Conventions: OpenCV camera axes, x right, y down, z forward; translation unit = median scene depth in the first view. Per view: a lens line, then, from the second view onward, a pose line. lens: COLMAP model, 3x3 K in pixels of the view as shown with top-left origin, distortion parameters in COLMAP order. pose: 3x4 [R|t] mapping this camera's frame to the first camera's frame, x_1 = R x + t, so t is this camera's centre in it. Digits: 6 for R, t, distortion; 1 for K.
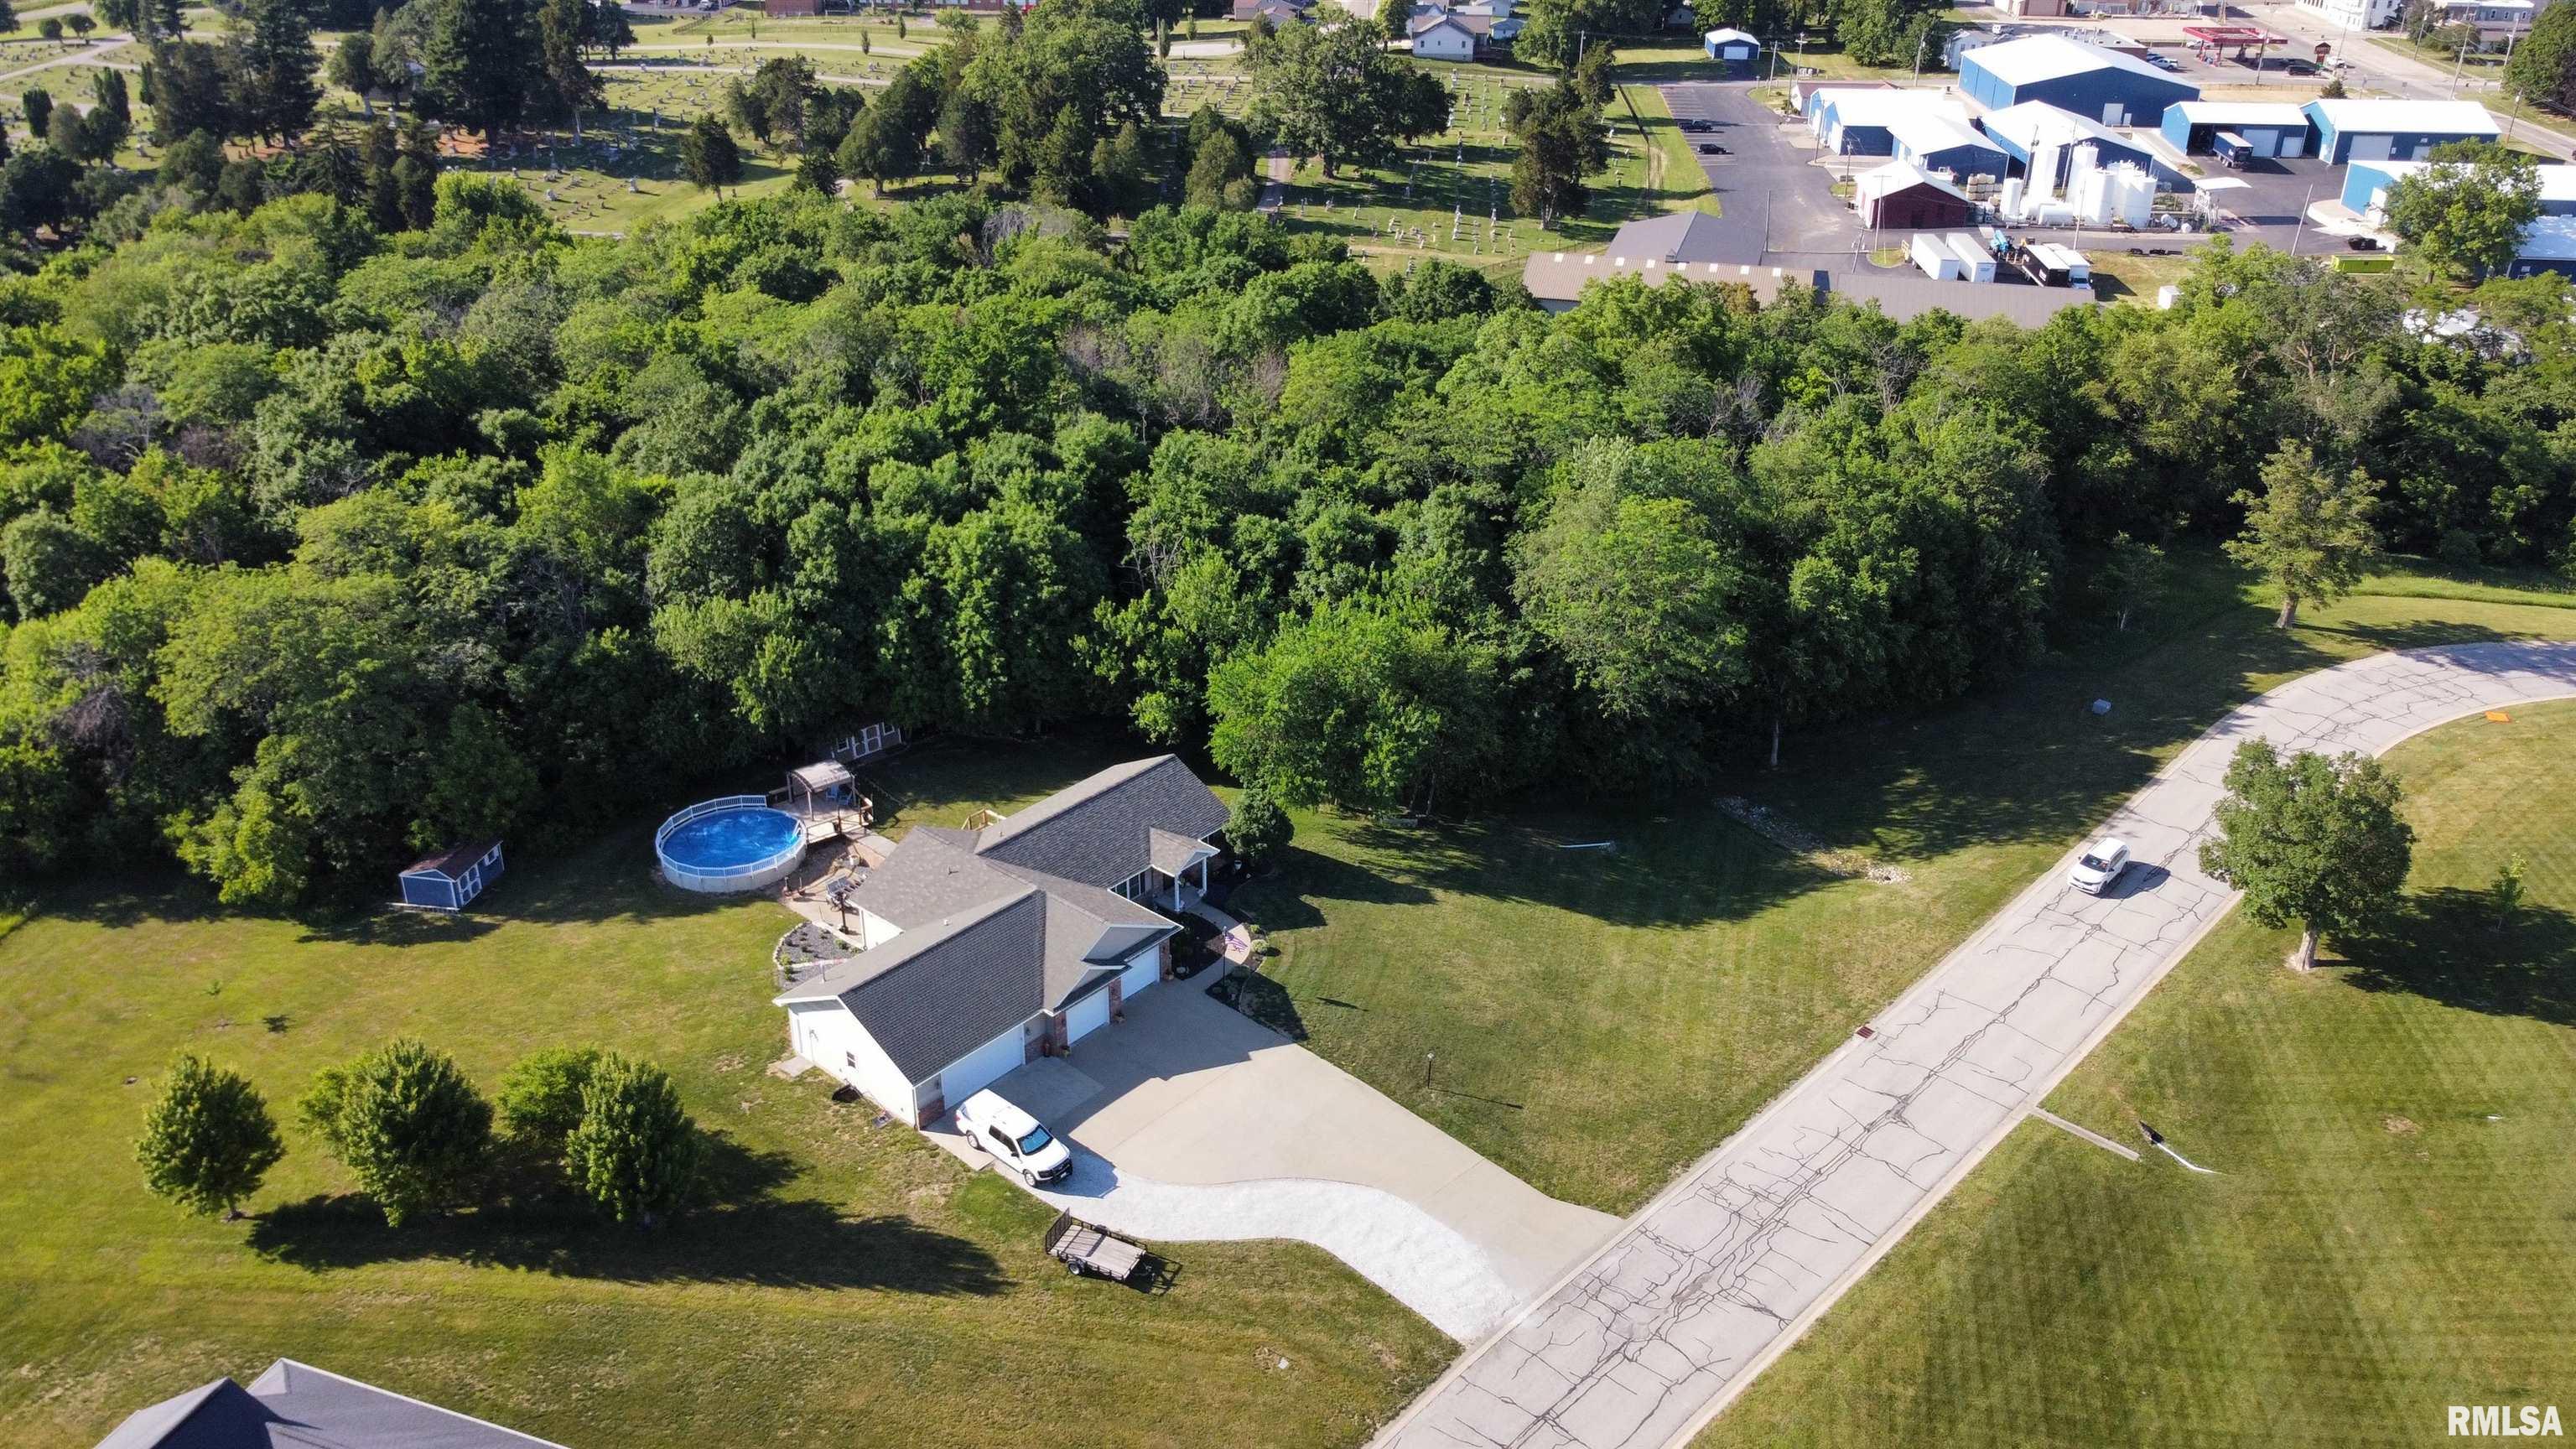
lens RADIAL K [[1907.9, 0, 1288.0], [0, 1907.9, 724.5], [0, 0, 1]] dist [-0.005201, -0.000465]
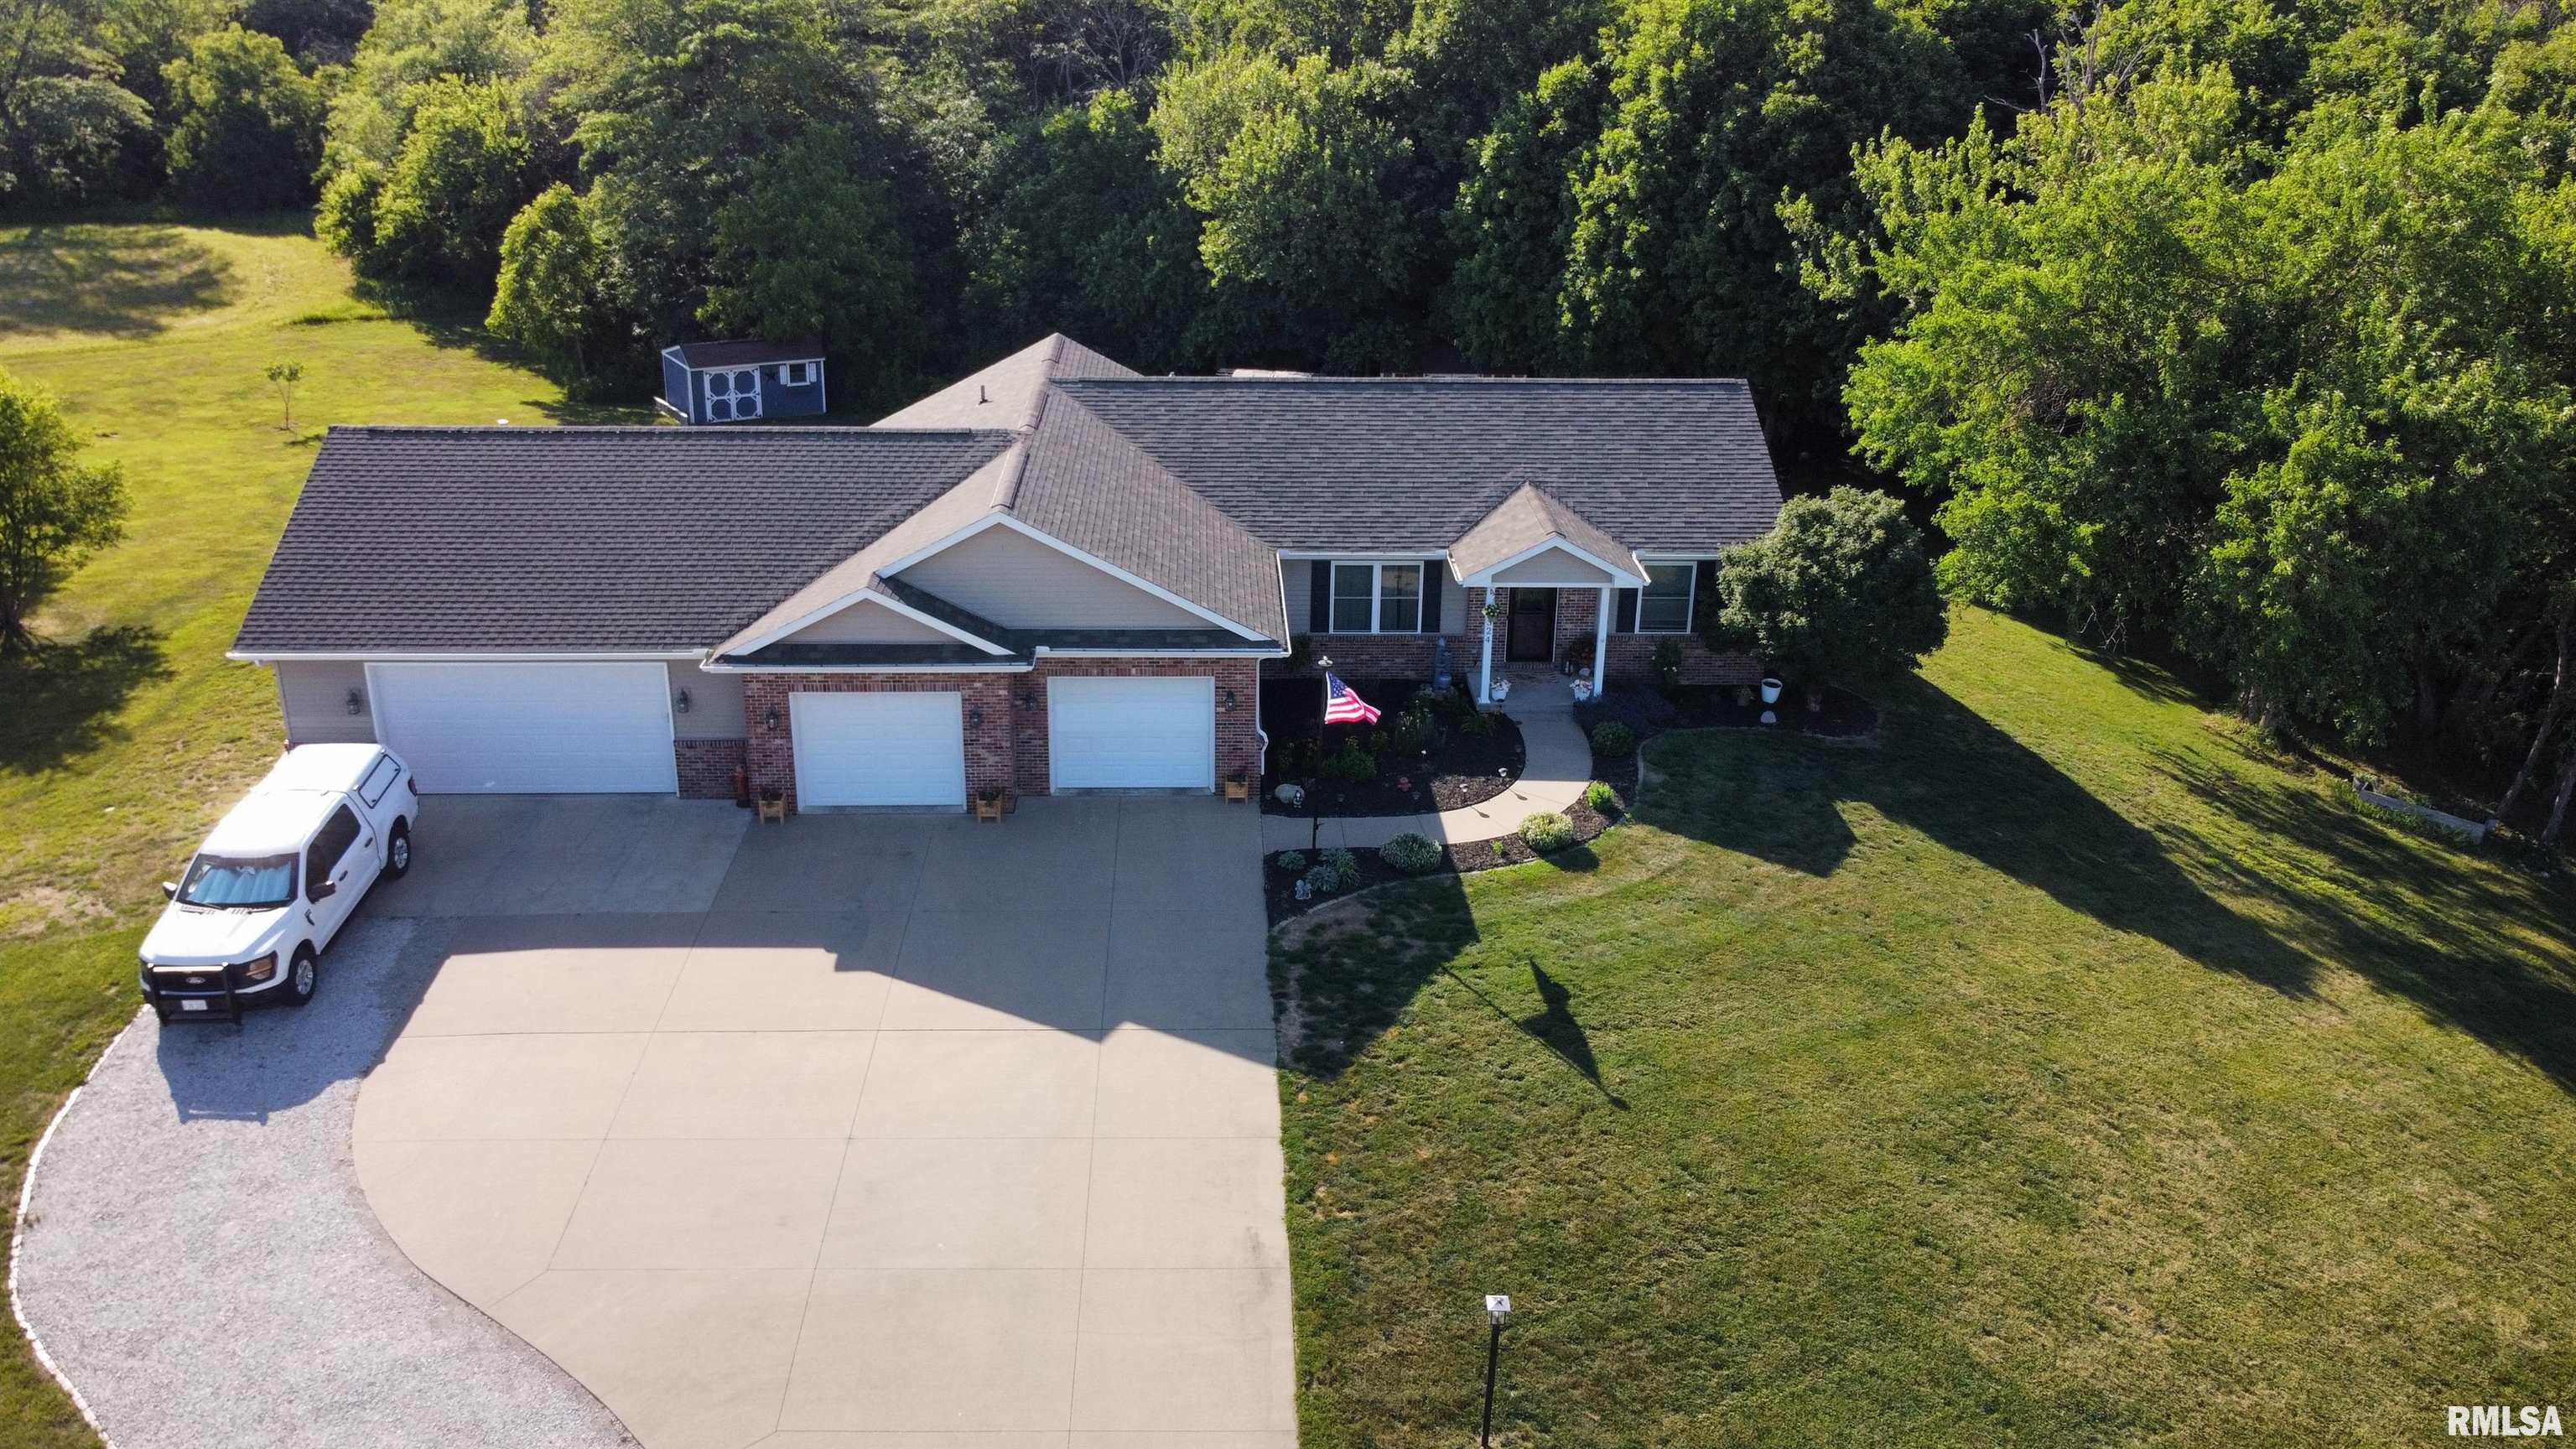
lens RADIAL K [[1907.9, 0, 1288.0], [0, 1907.9, 724.5], [0, 0, 1]] dist [-0.005201, -0.000465]
pose [[0.670257, 0.282431, -0.686286, 0.161083], [-0.330664, 0.941539, 0.064535, 0.086588], [0.664392, 0.183675, 0.724463, 0.679495]]
